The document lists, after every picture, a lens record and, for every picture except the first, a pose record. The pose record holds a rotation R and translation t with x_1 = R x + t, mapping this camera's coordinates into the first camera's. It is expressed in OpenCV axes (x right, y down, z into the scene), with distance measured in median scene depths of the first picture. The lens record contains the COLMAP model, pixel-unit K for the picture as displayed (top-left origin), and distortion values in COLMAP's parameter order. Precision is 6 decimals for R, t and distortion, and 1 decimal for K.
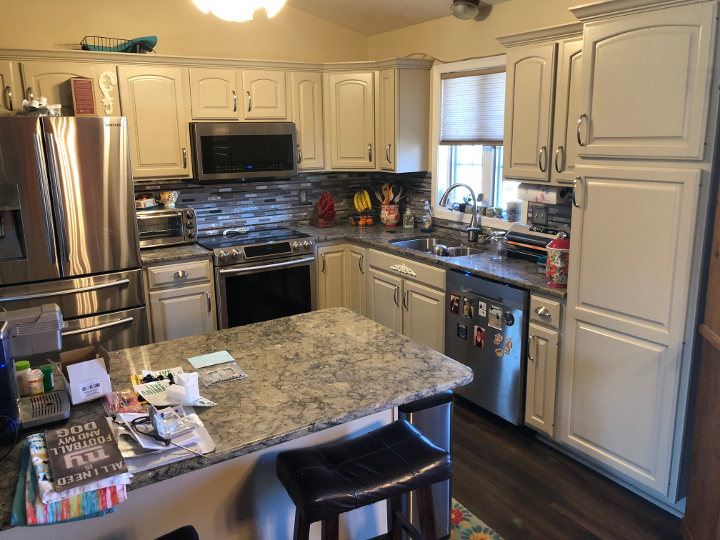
lens RADIAL K [[600.7, 0, 357.3], [0, 600.7, 265.8], [0, 0, 1]] dist [0.056235, -0.058697]
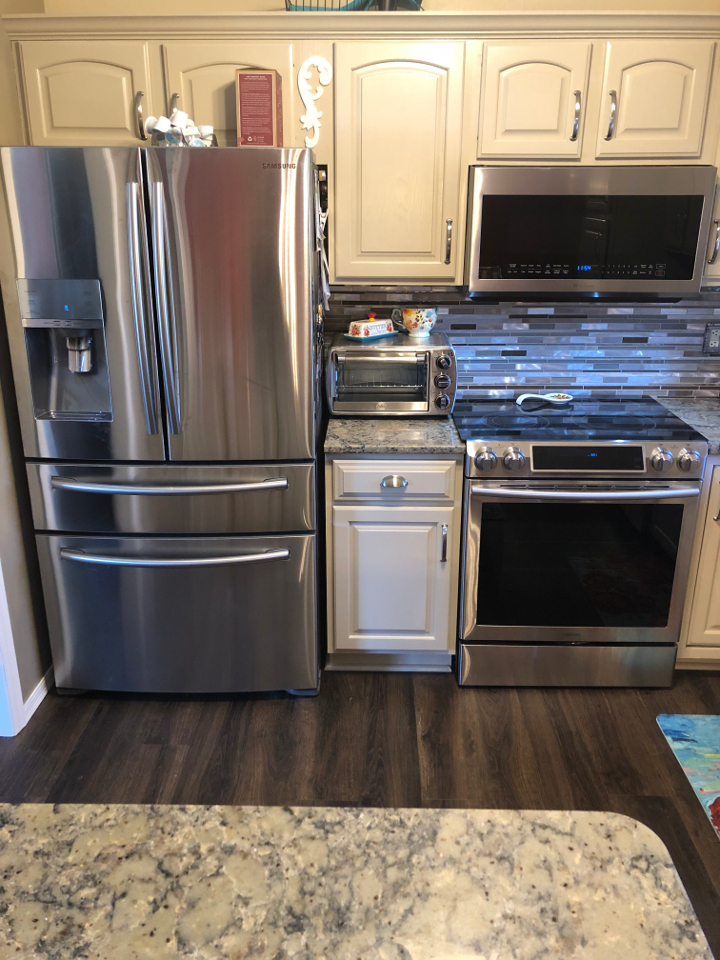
lens RADIAL K [[800.9, 0, 356.1], [0, 800.9, 472.4], [0, 0, 1]] dist [0.056235, -0.058697]
pose [[0.841933, 0.192231, -0.504179, 0.012004], [-0.136449, 0.979868, 0.145742, -0.083202], [0.522045, -0.053910, 0.851213, 0.409874]]
